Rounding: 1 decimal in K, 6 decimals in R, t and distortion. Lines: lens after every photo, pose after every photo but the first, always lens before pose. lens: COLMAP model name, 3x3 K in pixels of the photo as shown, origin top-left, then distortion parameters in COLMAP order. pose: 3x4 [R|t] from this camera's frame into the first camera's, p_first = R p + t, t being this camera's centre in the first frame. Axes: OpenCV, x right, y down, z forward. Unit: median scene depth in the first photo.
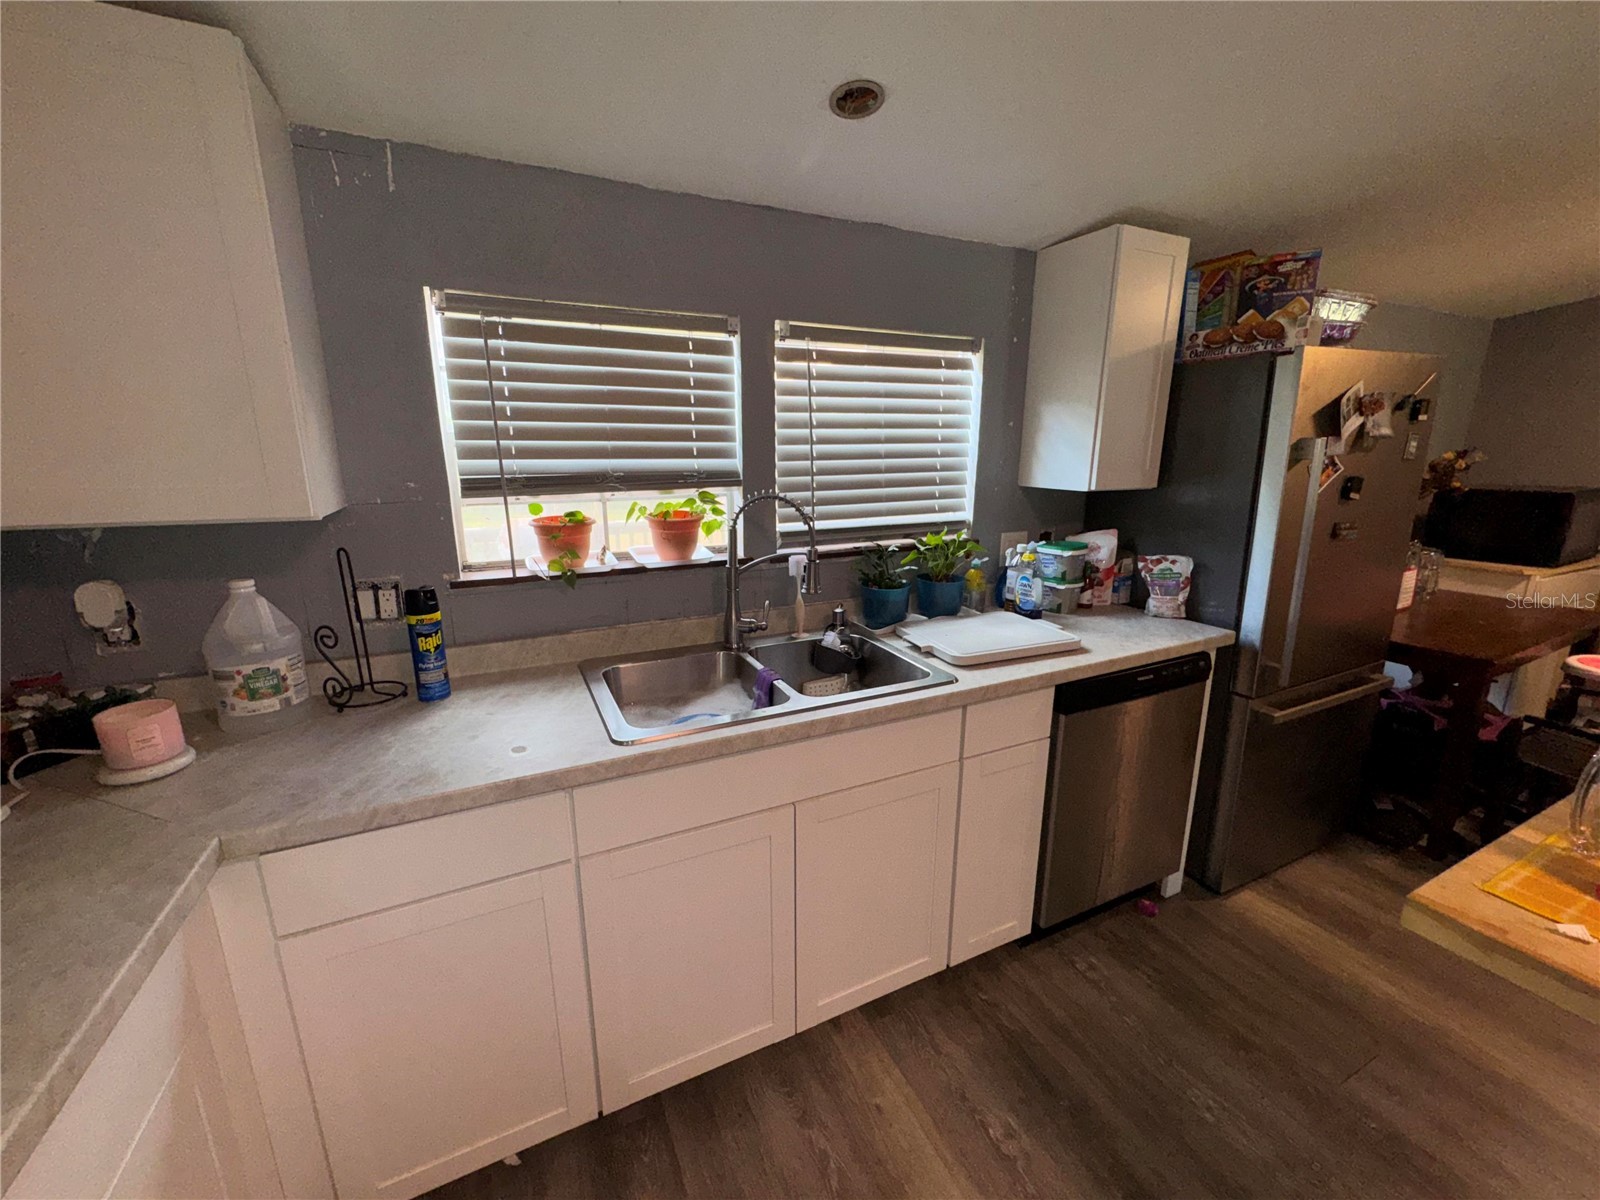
lens RADIAL K [[639.3, 0, 802.7], [0, 639.3, 600.9], [0, 0, 1]] dist [-0.005946, 0.000976]
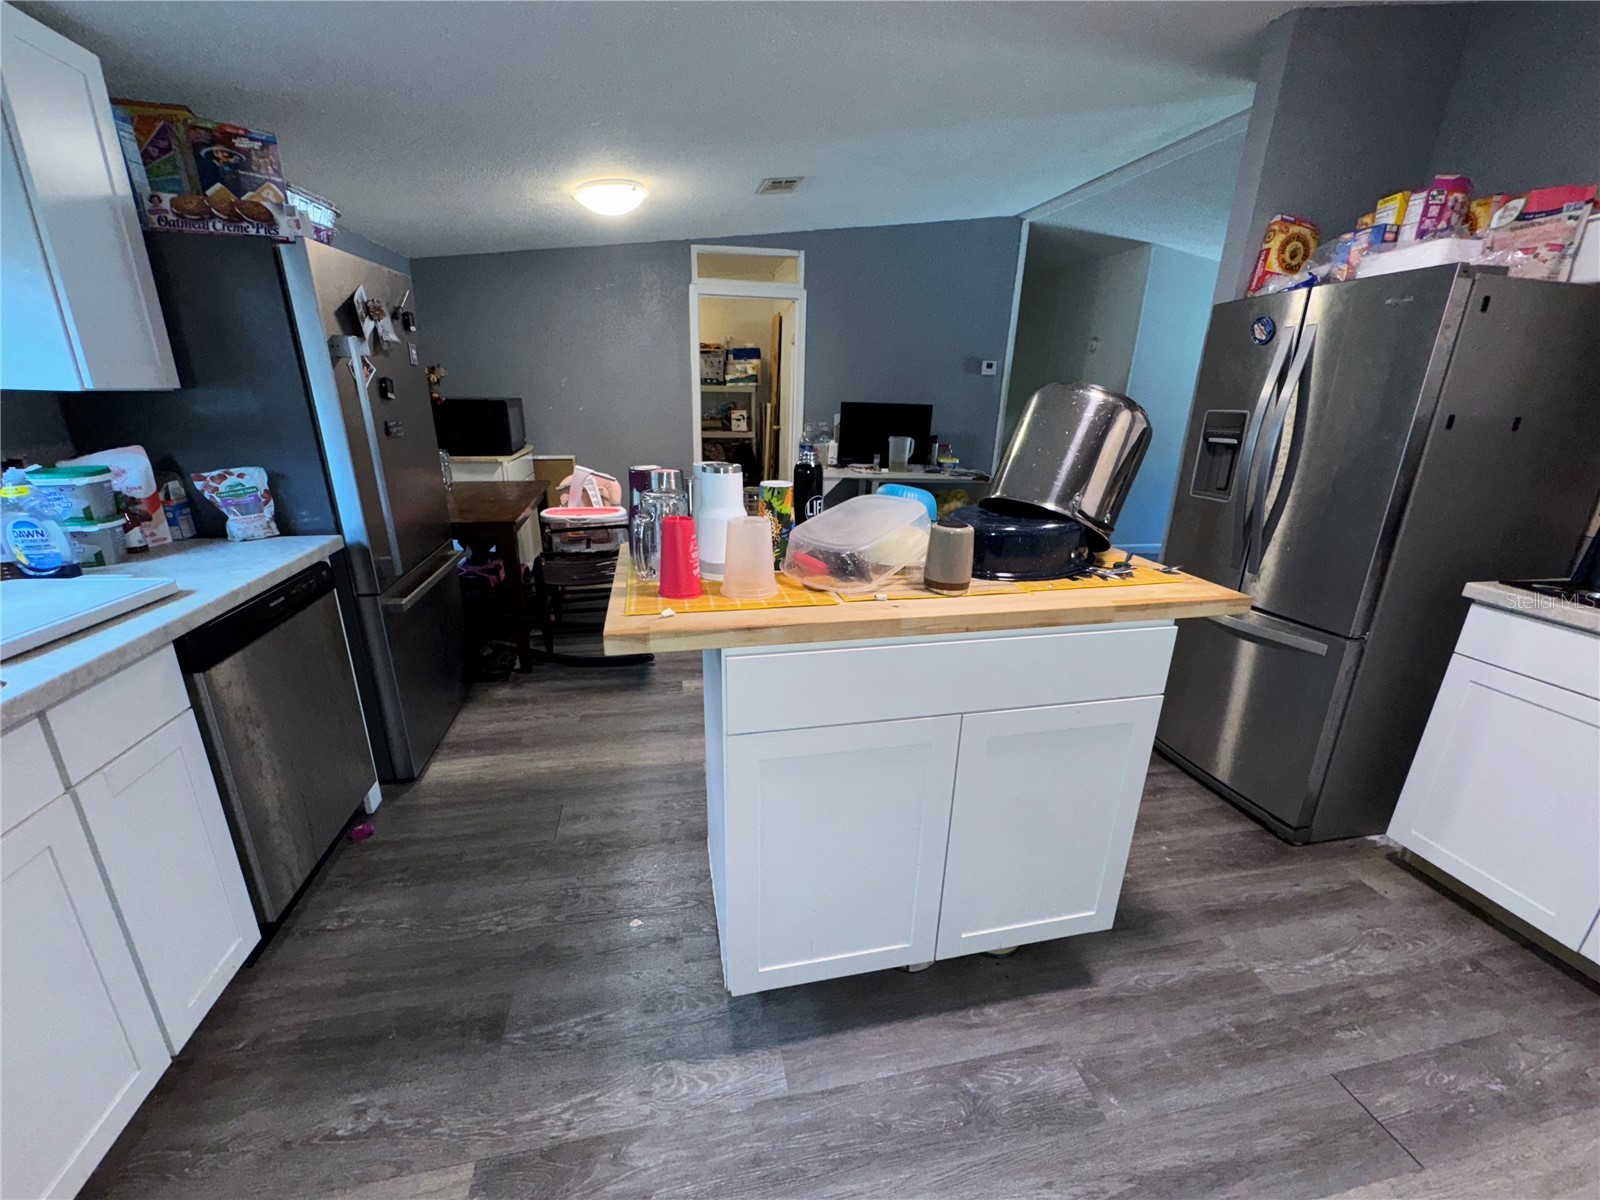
lens RADIAL K [[639.3, 0, 799.3], [0, 639.3, 601.1], [0, 0, 1]] dist [-0.005946, 0.000976]
pose [[0.236420, -0.296785, 0.925216, -0.108767], [0.200511, 0.946616, 0.252414, 0.038913], [-0.950737, 0.125840, 0.283307, 0.049148]]
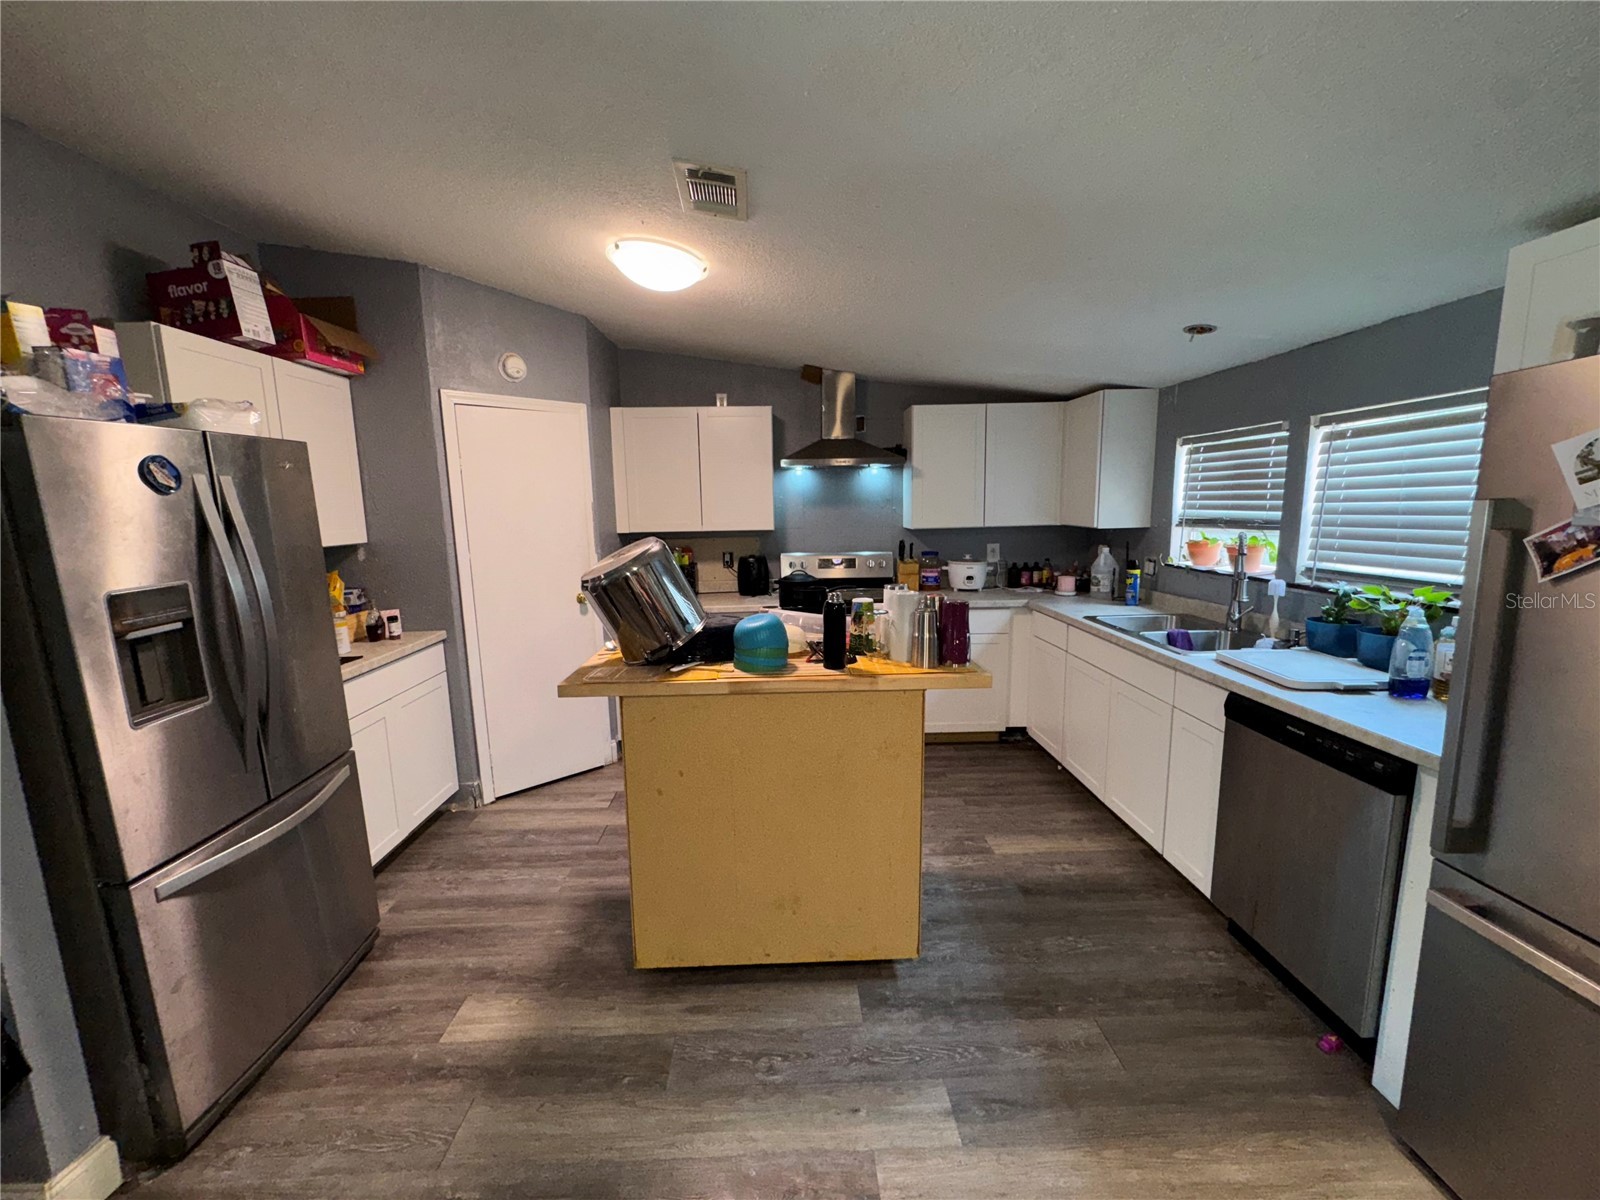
lens RADIAL K [[639.3, 0, 799.2], [0, 639.3, 602.1], [0, 0, 1]] dist [-0.005946, 0.000976]
pose [[-0.401991, 0.148150, -0.903579, 1.658176], [-0.194744, 0.950413, 0.242467, -0.159231], [0.894694, 0.273436, -0.353206, 0.560226]]
